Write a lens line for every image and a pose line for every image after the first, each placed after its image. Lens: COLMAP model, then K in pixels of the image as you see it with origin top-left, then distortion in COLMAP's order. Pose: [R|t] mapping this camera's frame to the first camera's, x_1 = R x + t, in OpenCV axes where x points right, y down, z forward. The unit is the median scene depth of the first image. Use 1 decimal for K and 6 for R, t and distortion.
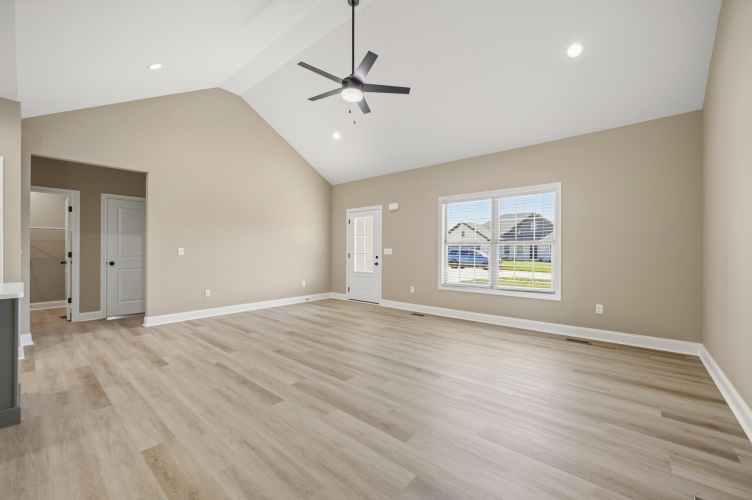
lens RADIAL K [[303.8, 0, 369.5], [0, 303.8, 247.4], [0, 0, 1]] dist [-0.000785, -0.000095]
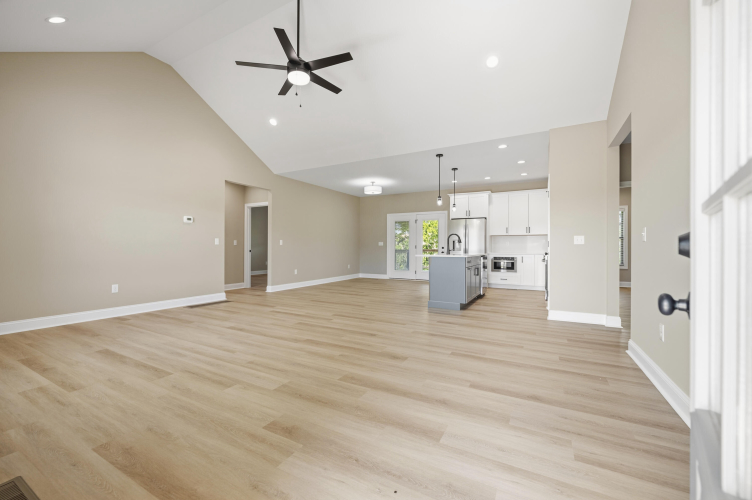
lens RADIAL K [[303.8, 0, 377.2], [0, 303.8, 248.0], [0, 0, 1]] dist [-0.000785, -0.000095]
pose [[-0.973894, -0.007112, -0.226894, -0.082046], [-0.005198, 0.999946, -0.009031, 0.060666], [0.226946, -0.007616, -0.973878, 1.935761]]
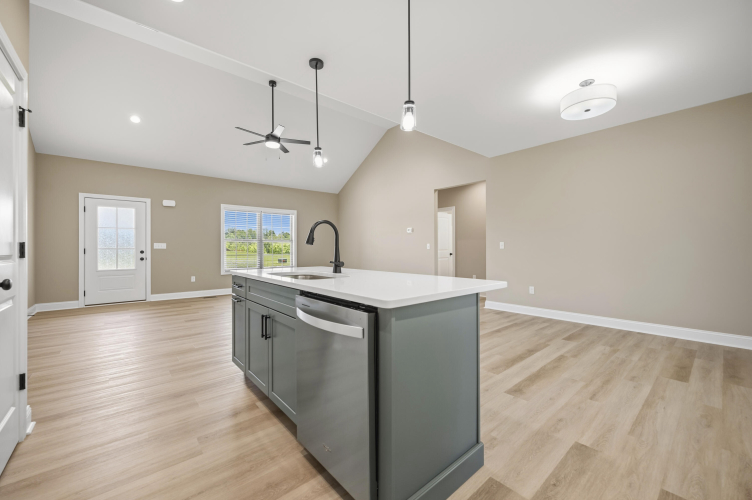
lens RADIAL K [[303.8, 0, 374.7], [0, 303.8, 245.7], [0, 0, 1]] dist [-0.000785, -0.000095]
pose [[0.148504, 0.004169, 0.988903, -1.451610], [-0.005715, 0.999978, -0.003358, 0.020568], [-0.988895, -0.005153, 0.148525, 0.239246]]
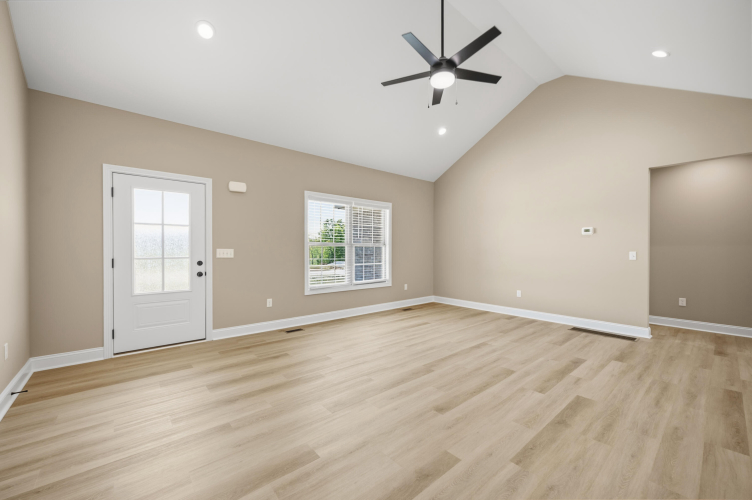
lens RADIAL K [[303.8, 0, 374.4], [0, 303.8, 250.7], [0, 0, 1]] dist [-0.000785, -0.000095]
pose [[0.137908, -0.007767, 0.990415, -0.937094], [-0.011076, 0.999895, 0.009384, -0.003293], [-0.990383, -0.012264, 0.137808, 1.027324]]
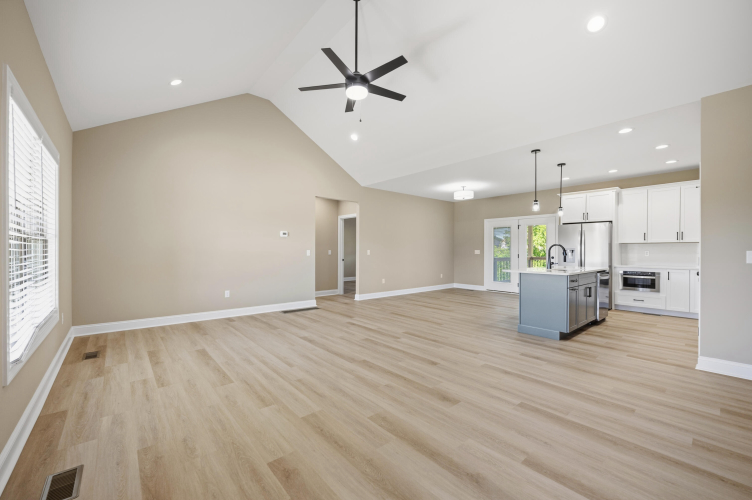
lens RADIAL K [[303.8, 0, 376.2], [0, 303.8, 252.0], [0, 0, 1]] dist [-0.000785, -0.000095]
pose [[-0.991246, -0.008905, 0.131729, -0.240033], [-0.009463, 0.999949, -0.003607, 0.013394], [-0.131690, -0.004822, -0.991279, 1.873468]]
